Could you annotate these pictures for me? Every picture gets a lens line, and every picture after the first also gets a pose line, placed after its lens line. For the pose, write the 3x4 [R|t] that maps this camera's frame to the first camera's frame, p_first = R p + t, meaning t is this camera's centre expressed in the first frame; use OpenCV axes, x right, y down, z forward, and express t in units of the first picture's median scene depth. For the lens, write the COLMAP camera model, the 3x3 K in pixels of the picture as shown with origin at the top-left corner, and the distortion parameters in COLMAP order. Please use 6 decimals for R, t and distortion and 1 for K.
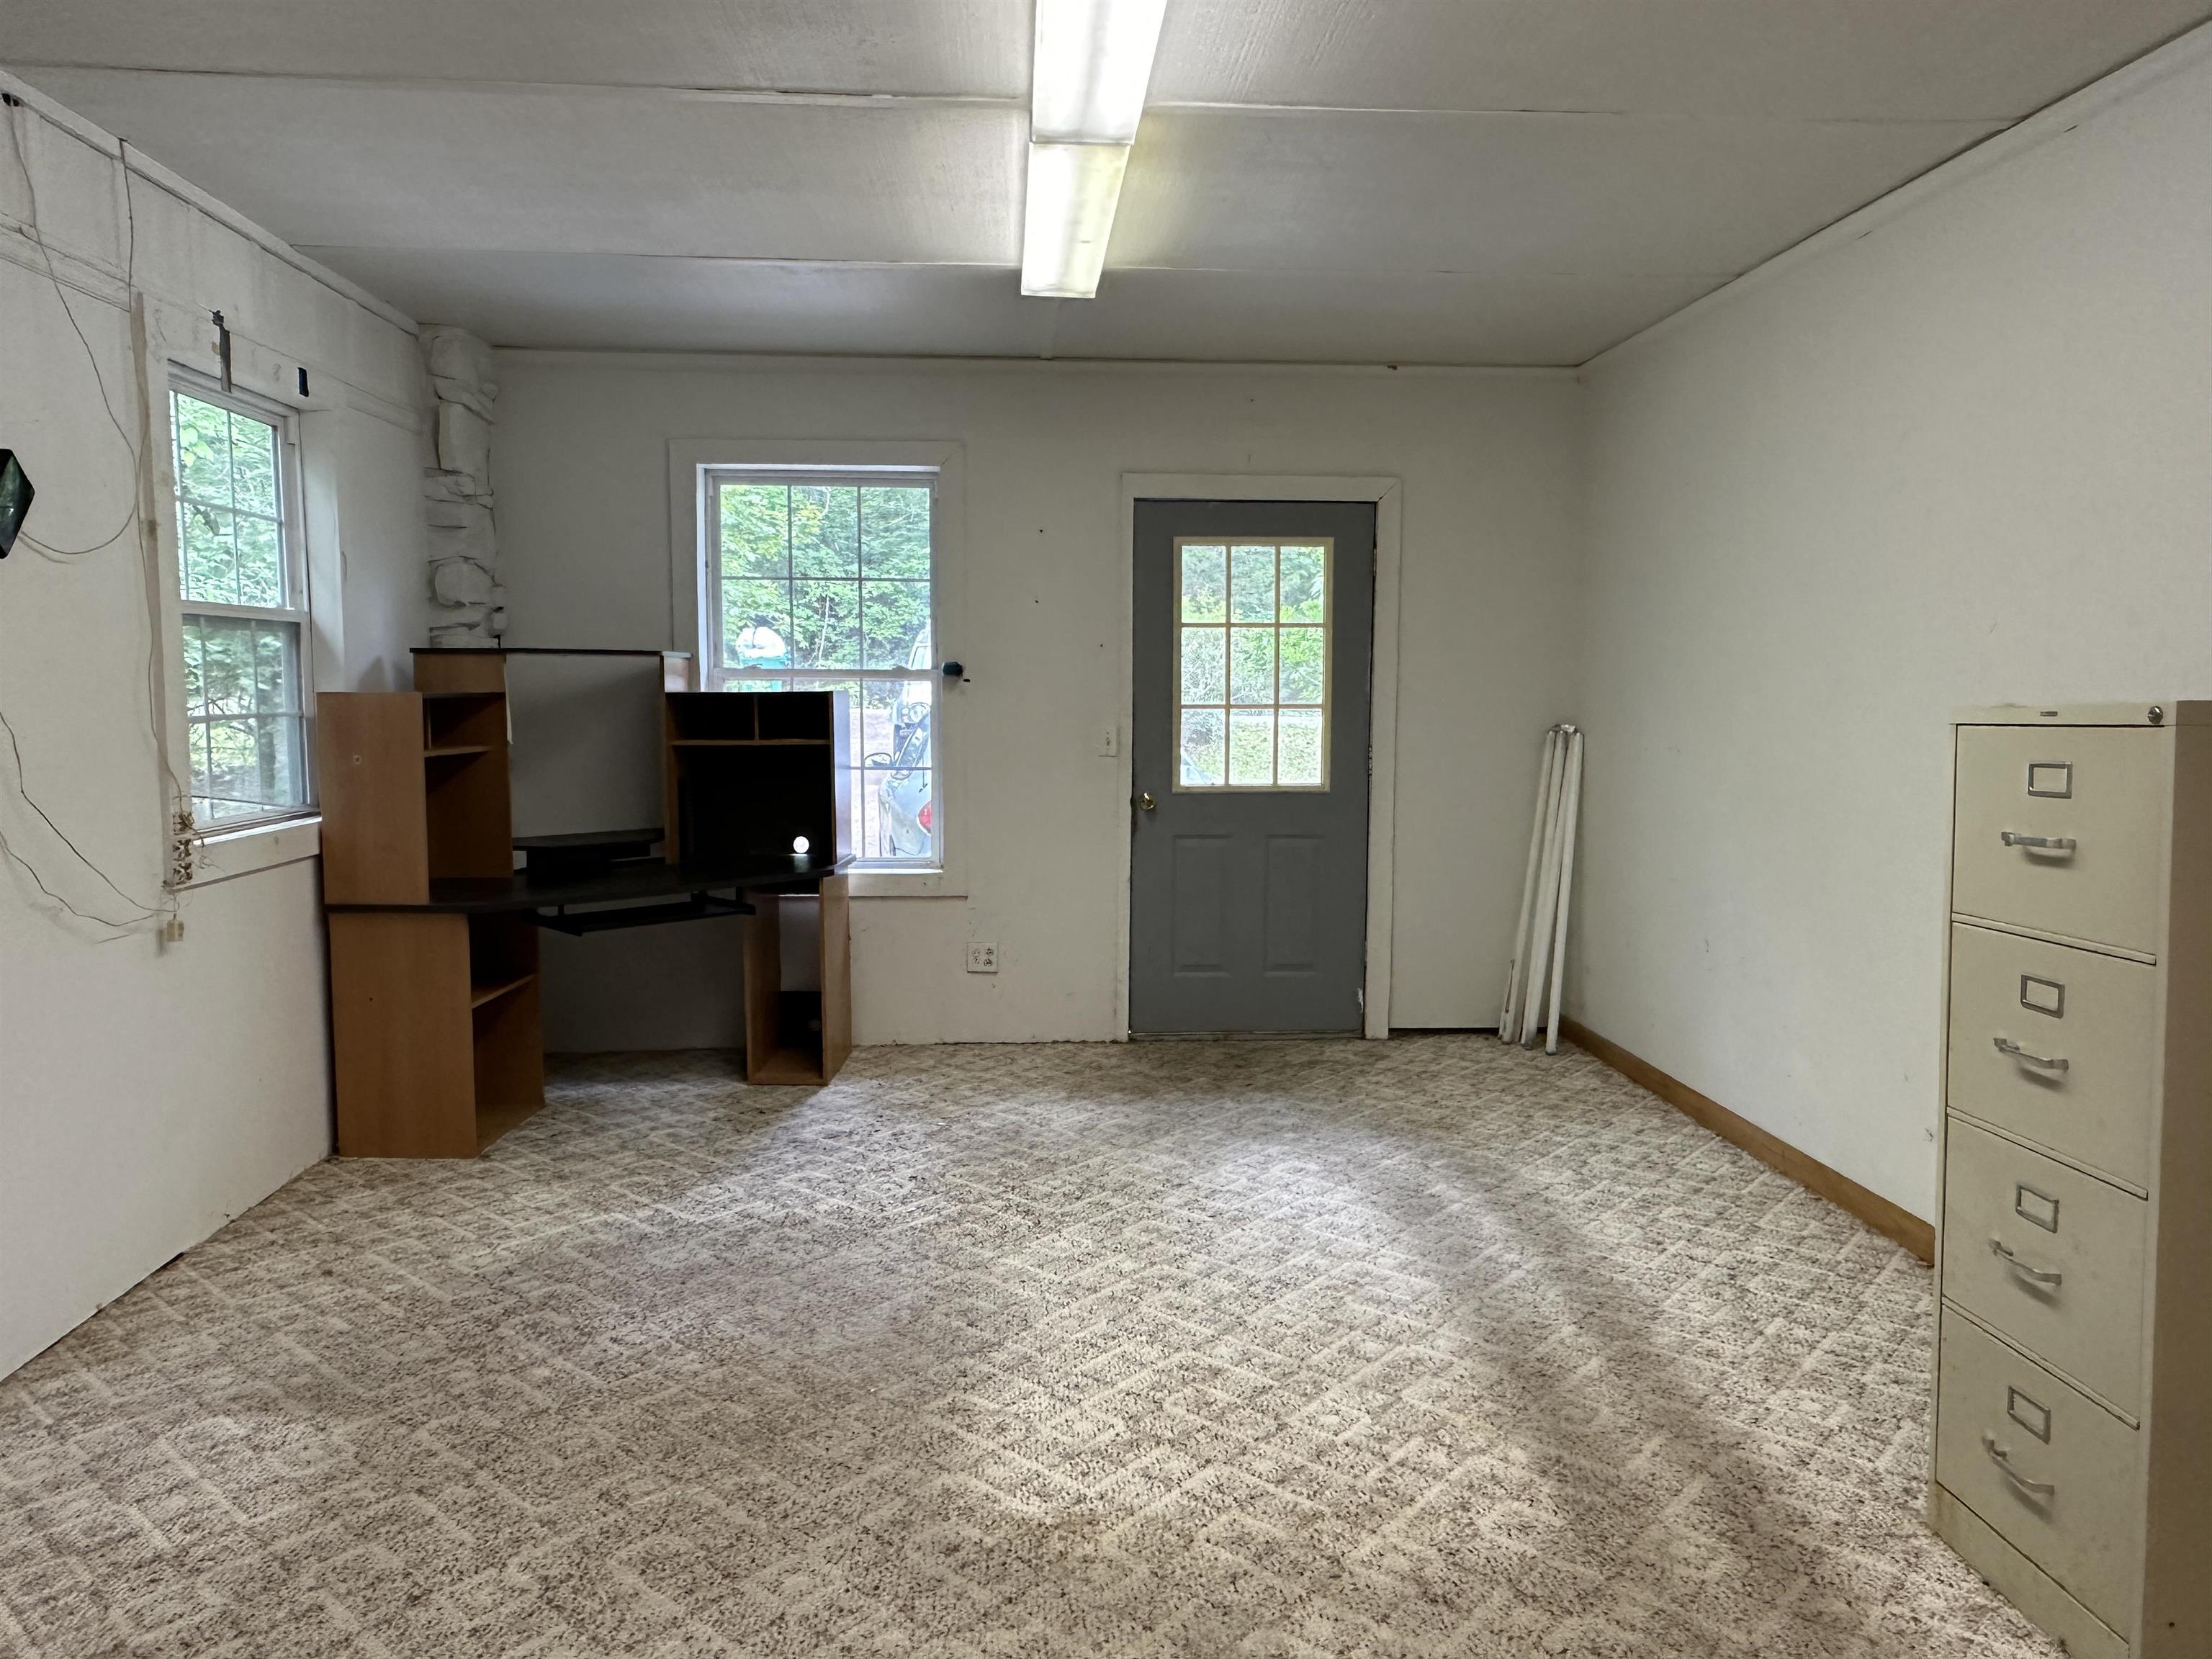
lens RADIAL K [[1478.9, 0, 1106.0], [0, 1478.9, 829.5], [0, 0, 1]] dist [-0.003449, -0.002050]
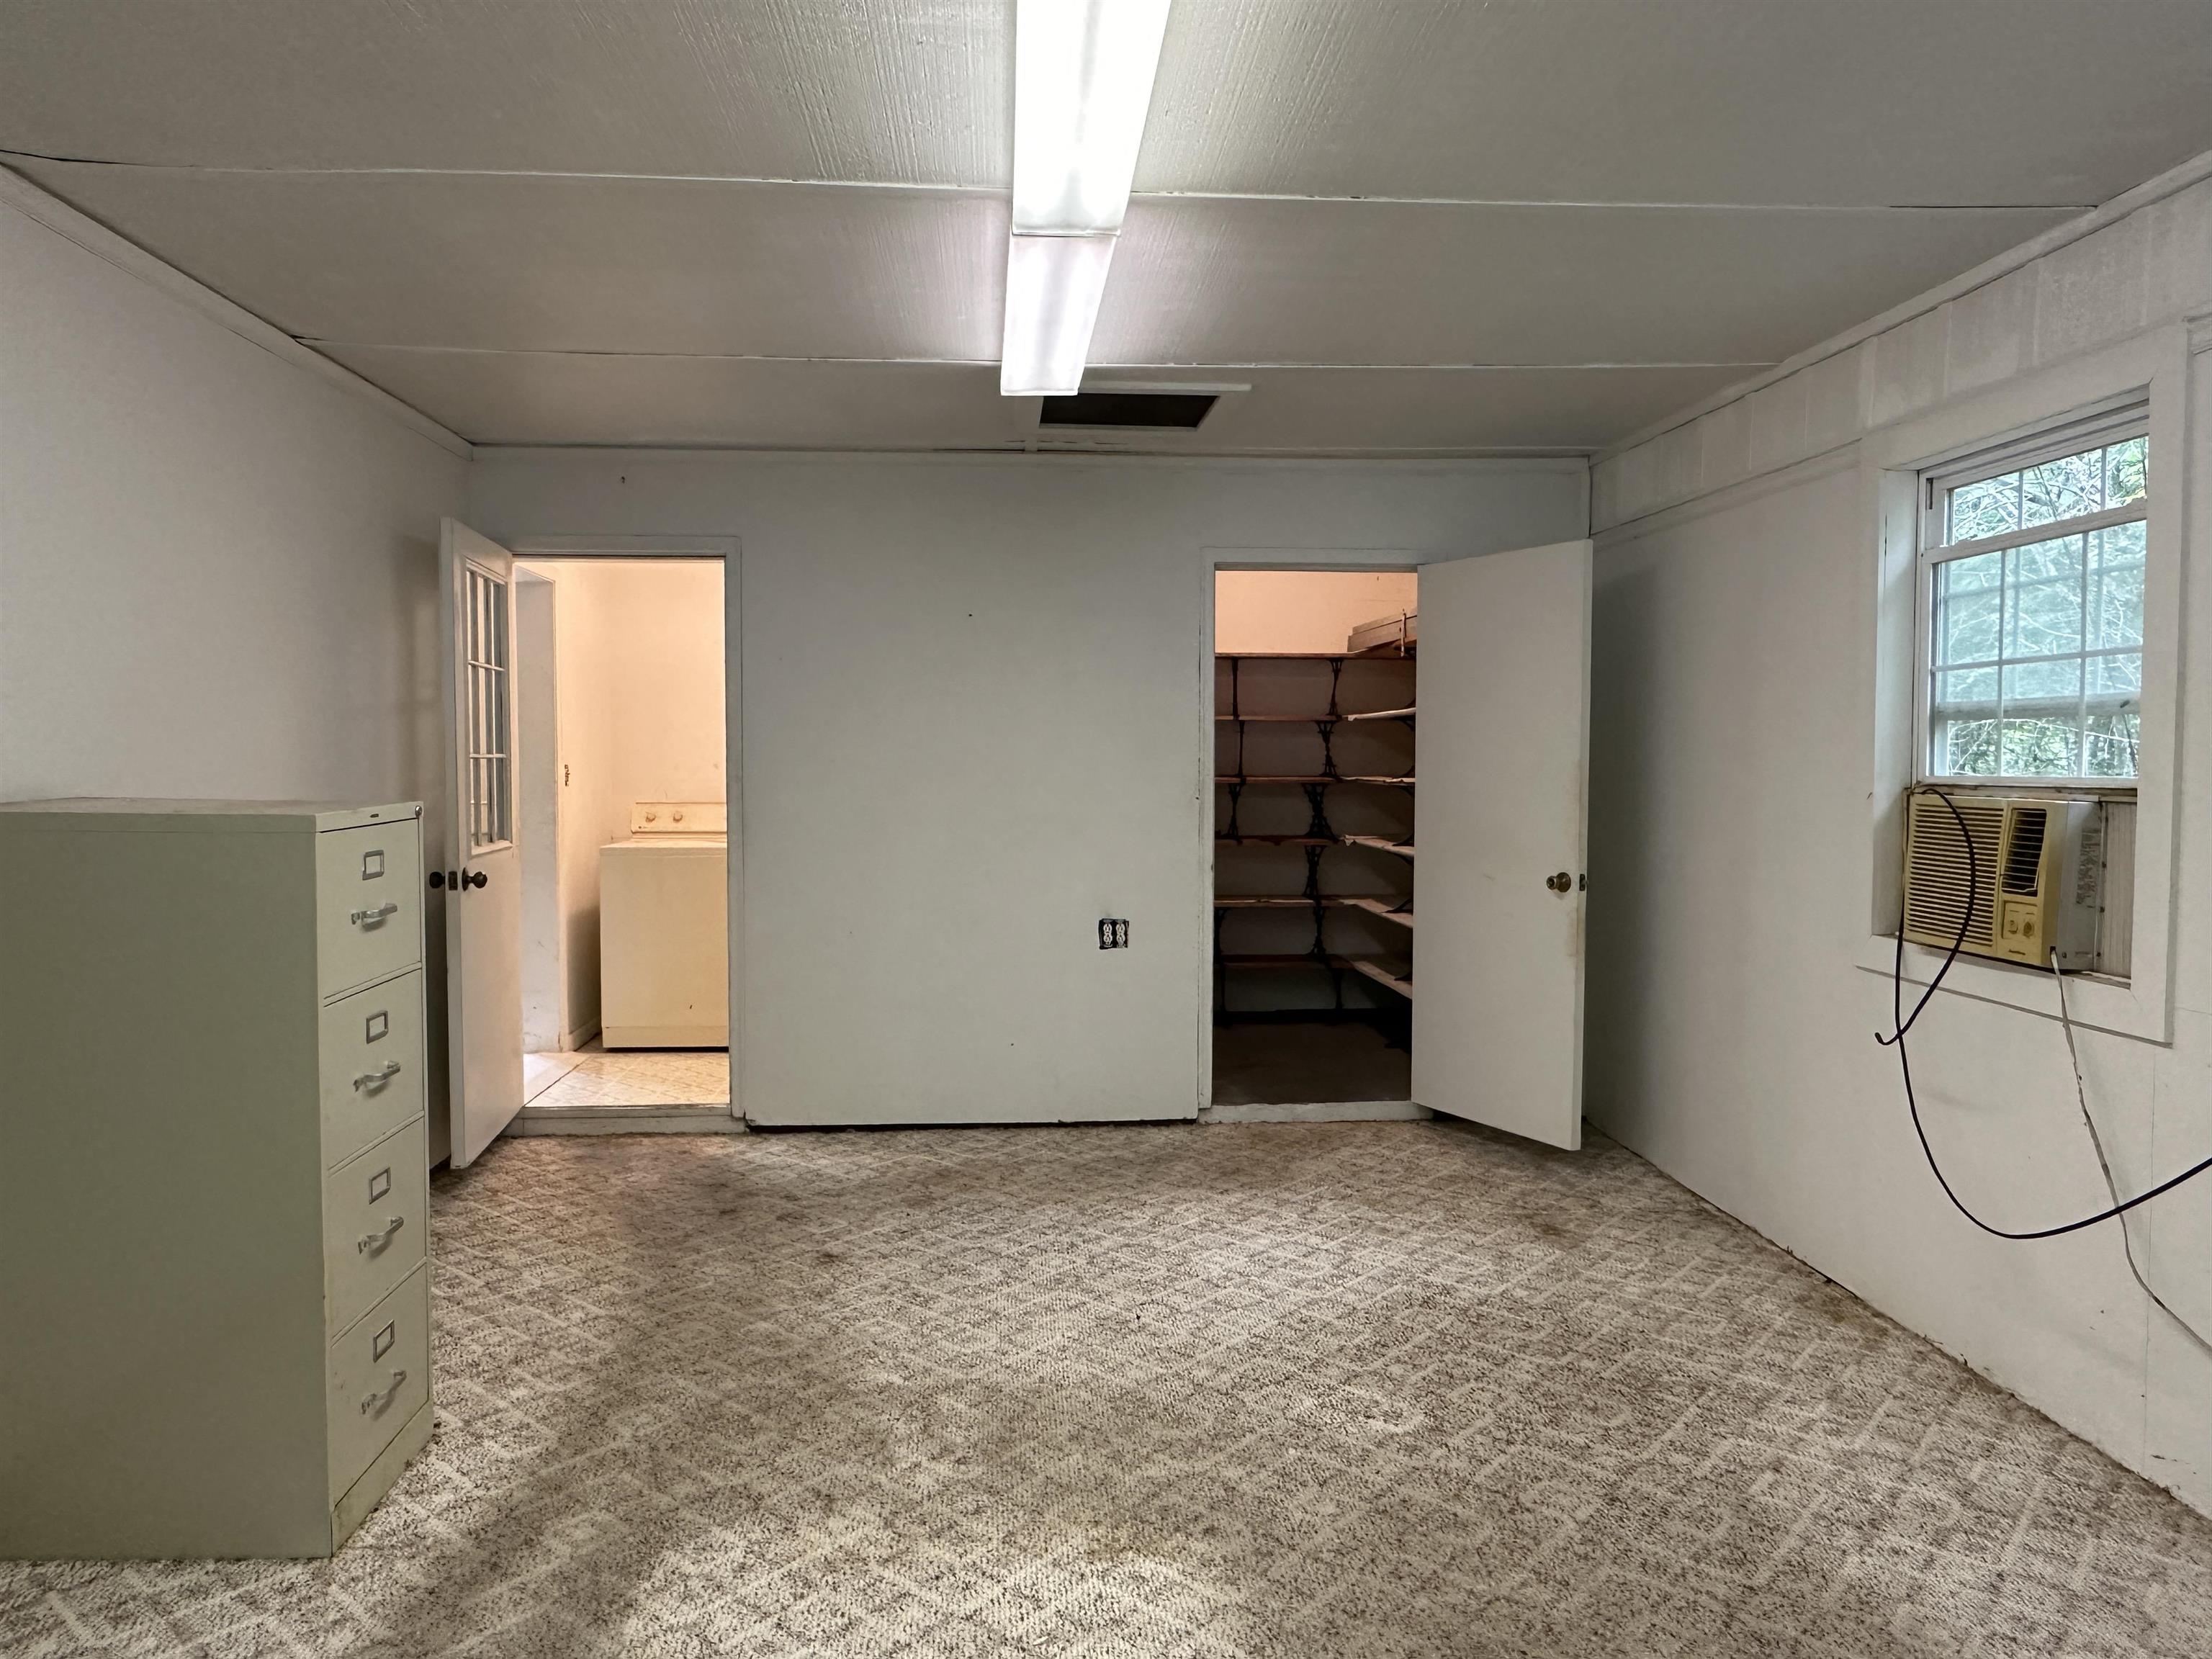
lens RADIAL K [[1478.9, 0, 1106.0], [0, 1478.9, 829.5], [0, 0, 1]] dist [-0.003449, -0.002050]
pose [[-0.999973, -0.001910, -0.007128, -0.011562], [-0.002923, 0.989442, 0.144898, -0.225194], [0.006776, 0.144915, -0.989421, 2.000338]]
